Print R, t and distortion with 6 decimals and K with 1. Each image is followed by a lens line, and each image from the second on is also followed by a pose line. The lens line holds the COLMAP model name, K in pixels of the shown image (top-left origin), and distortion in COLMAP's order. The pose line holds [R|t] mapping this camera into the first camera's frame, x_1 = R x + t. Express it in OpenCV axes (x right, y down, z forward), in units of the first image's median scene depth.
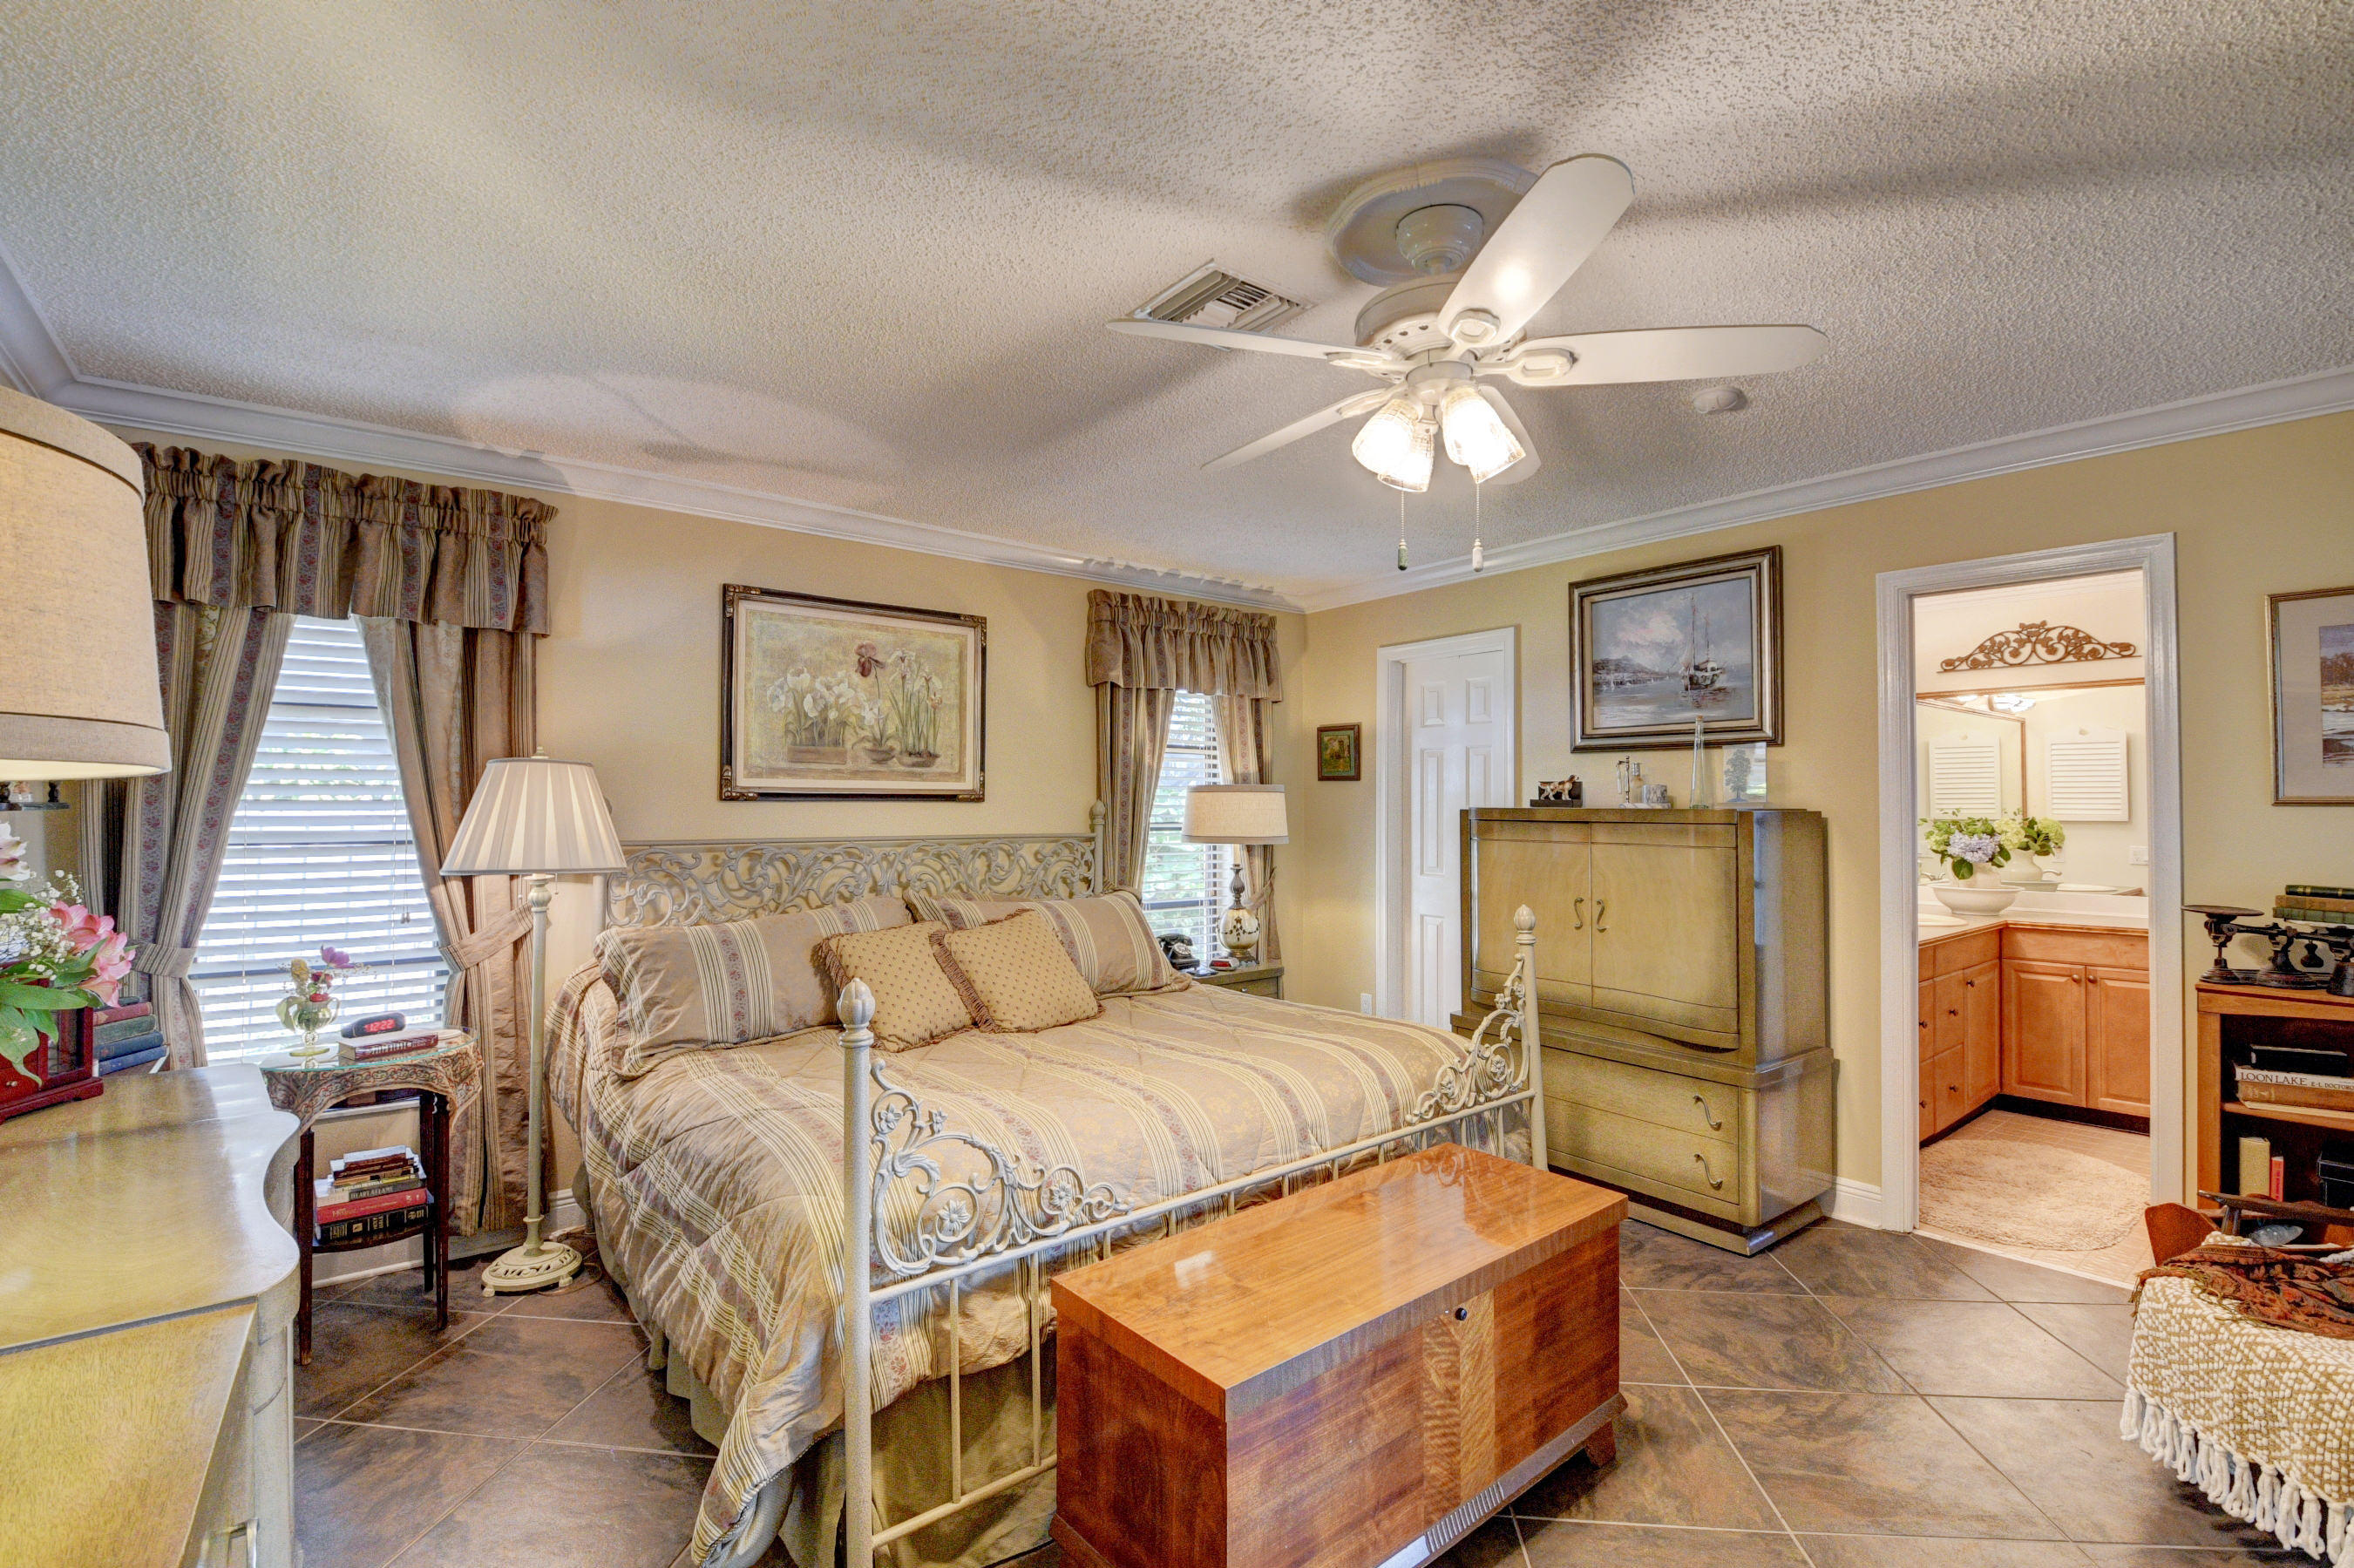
lens RADIAL K [[1039.1, 0, 1186.3], [0, 1039.1, 777.6], [0, 0, 1]] dist [0.000427, -0.017542]
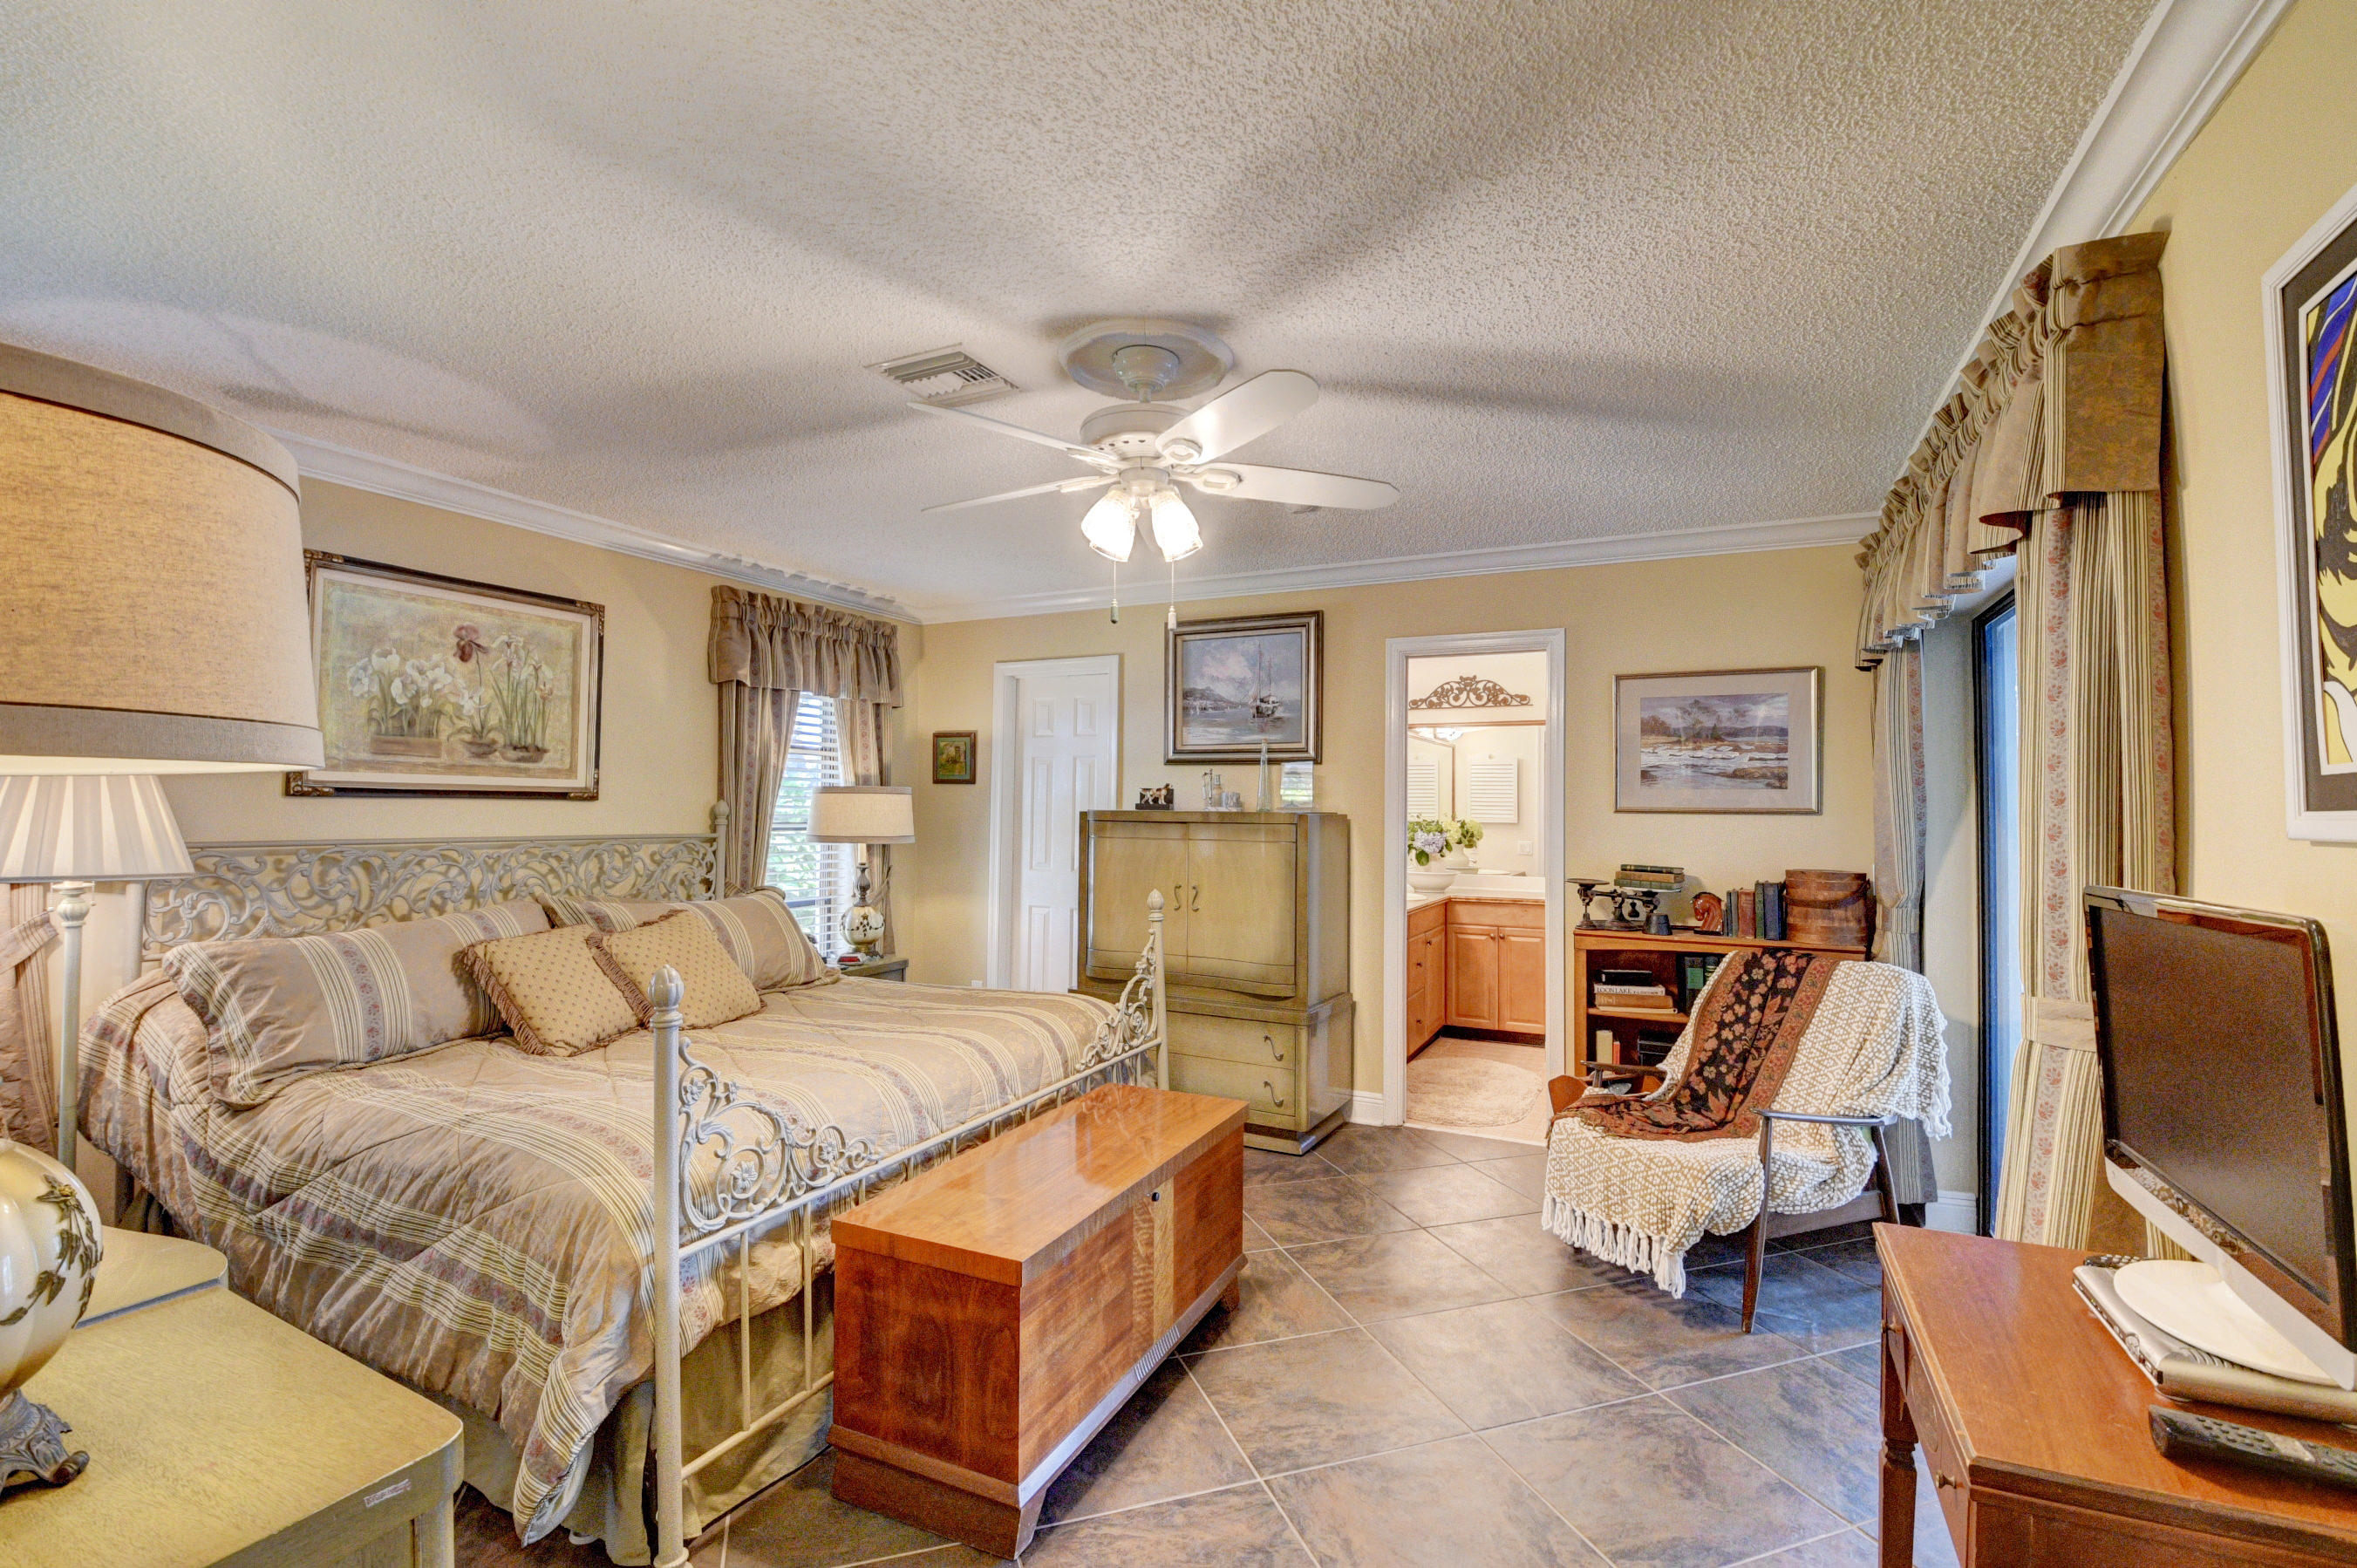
lens RADIAL K [[1040.4, 0, 1178.9], [0, 1040.4, 777.0], [0, 0, 1]] dist [0.000427, -0.017542]
pose [[0.903933, 0.020268, 0.427194, -0.129025], [-0.019813, 0.999789, -0.005510, -0.003436], [-0.427215, -0.003483, 0.904143, -0.091727]]
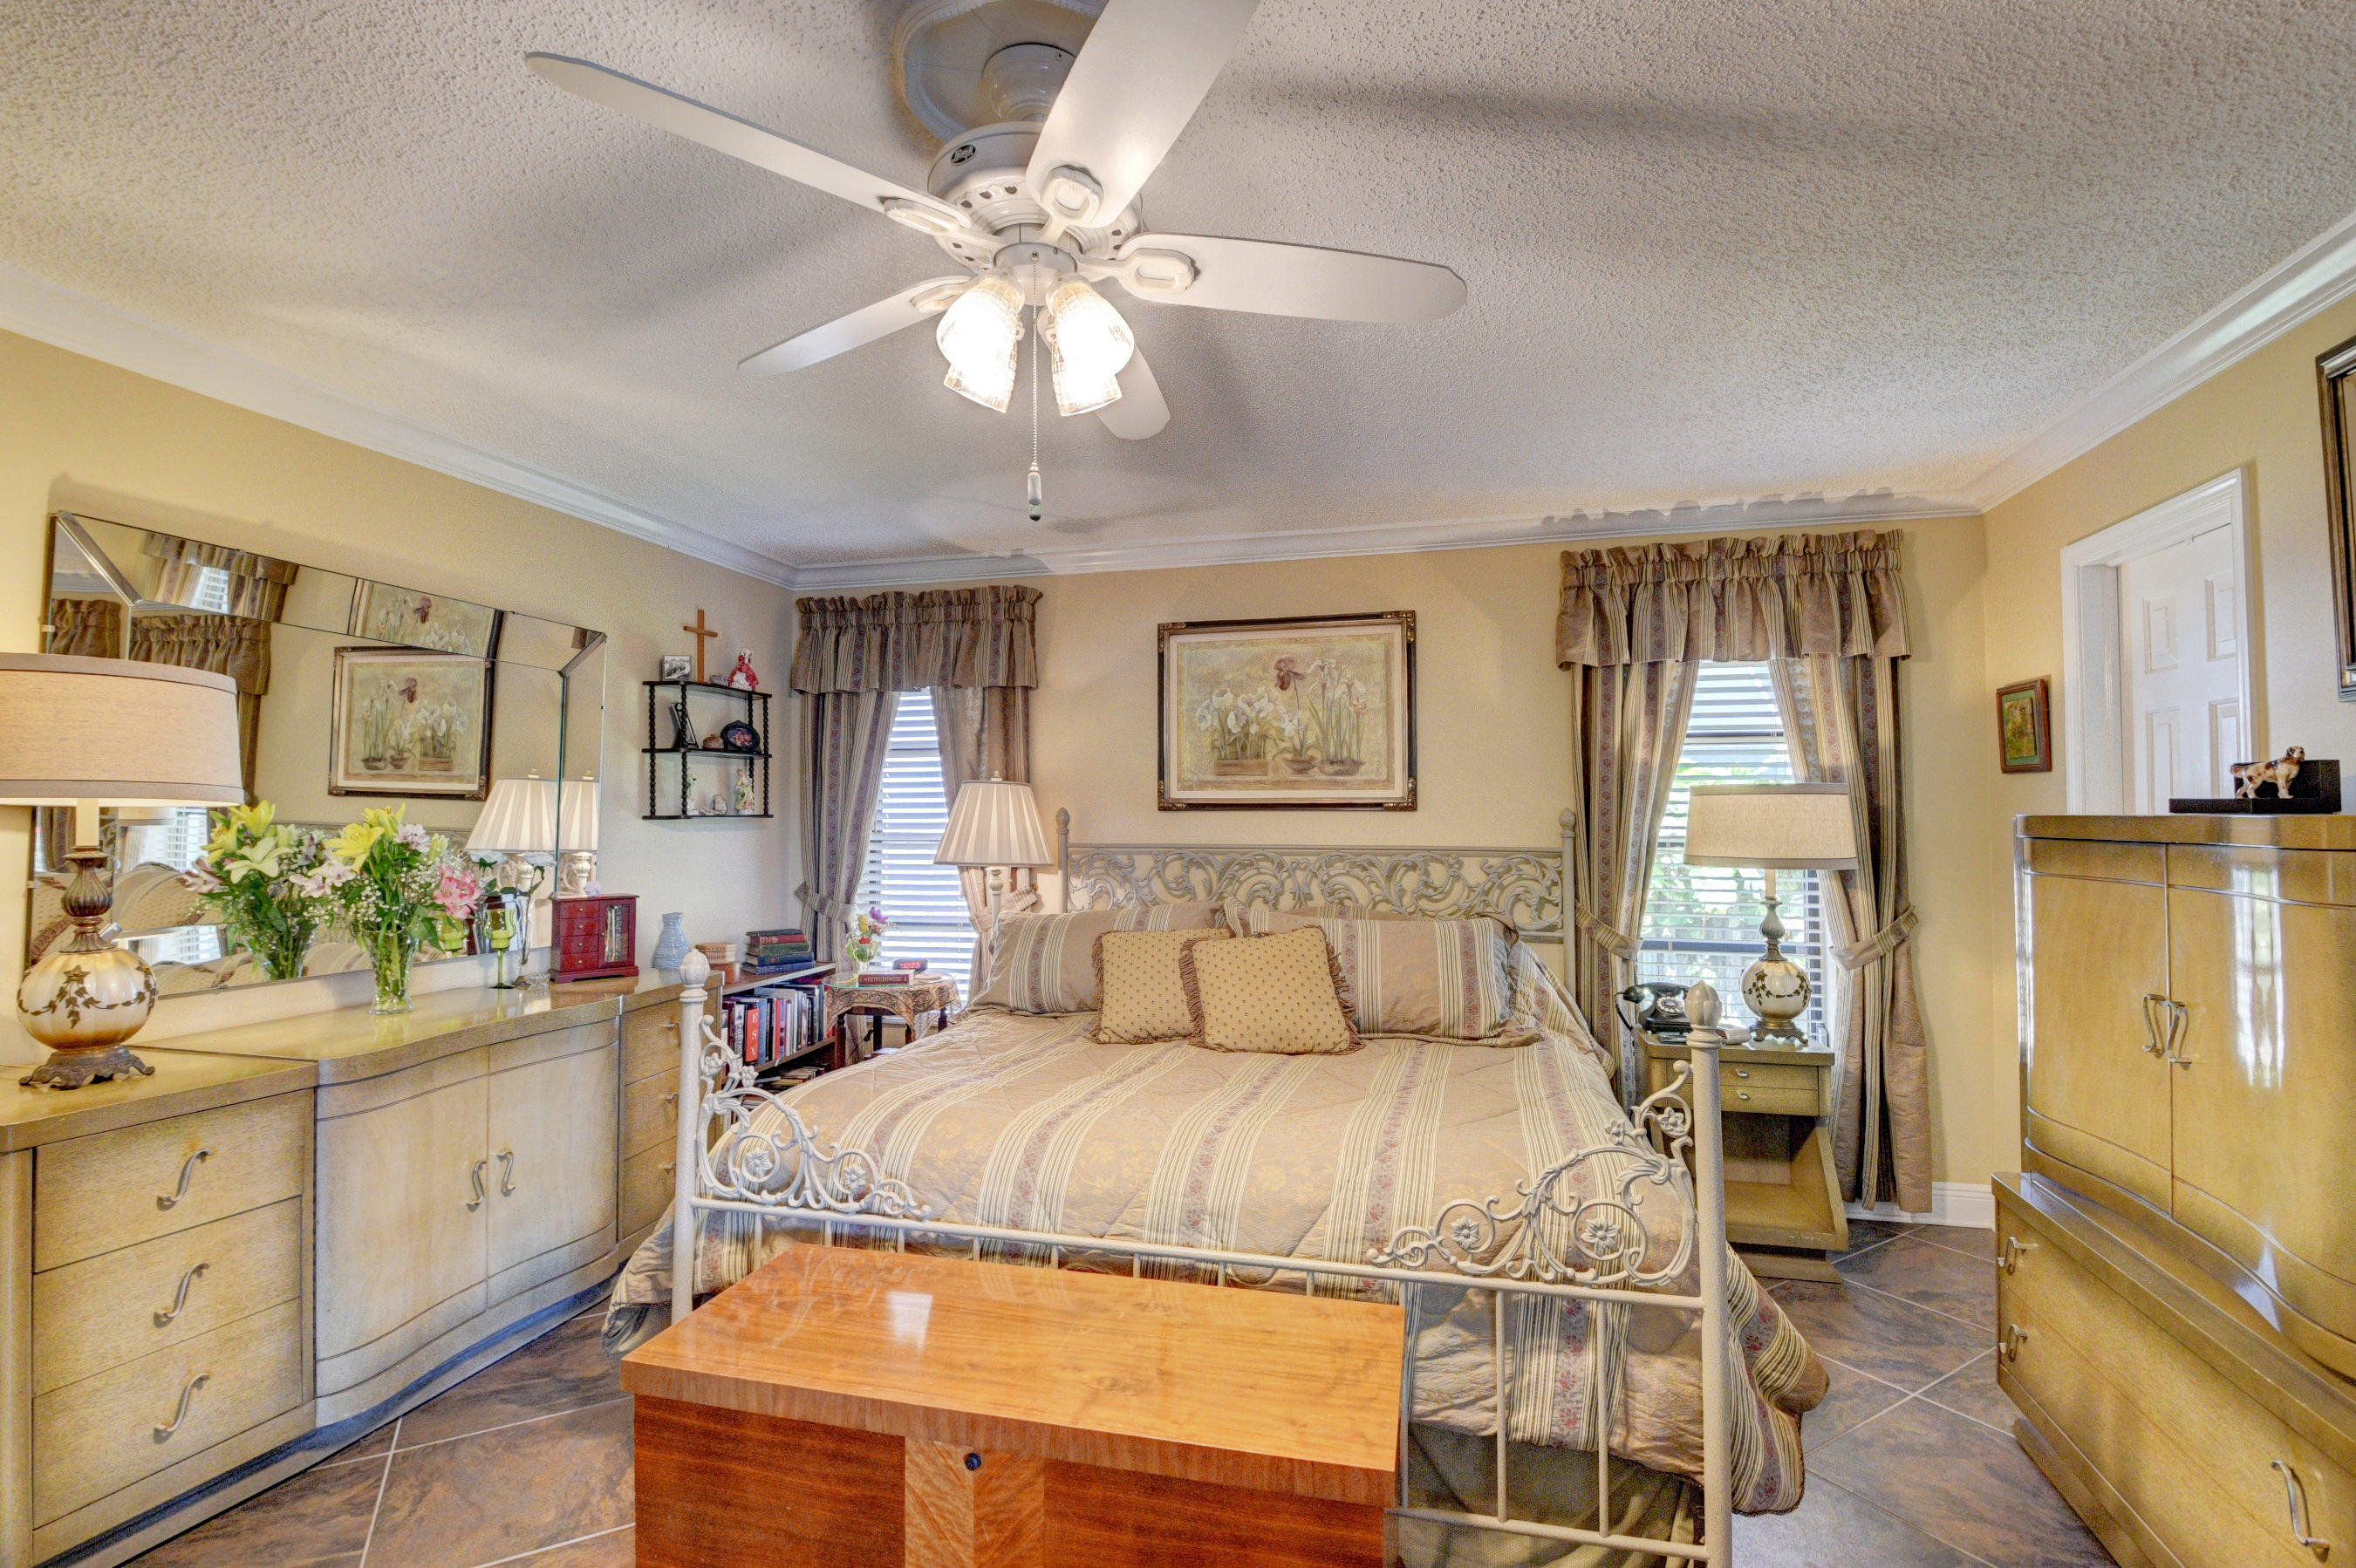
lens RADIAL K [[1039.8, 0, 1191.6], [0, 1039.8, 787.3], [0, 0, 1]] dist [0.000427, -0.017542]
pose [[0.597166, -0.024475, -0.801744, 0.460690], [0.024681, 0.999622, -0.012132, 0.009805], [0.801738, -0.012543, 0.597544, 0.308727]]
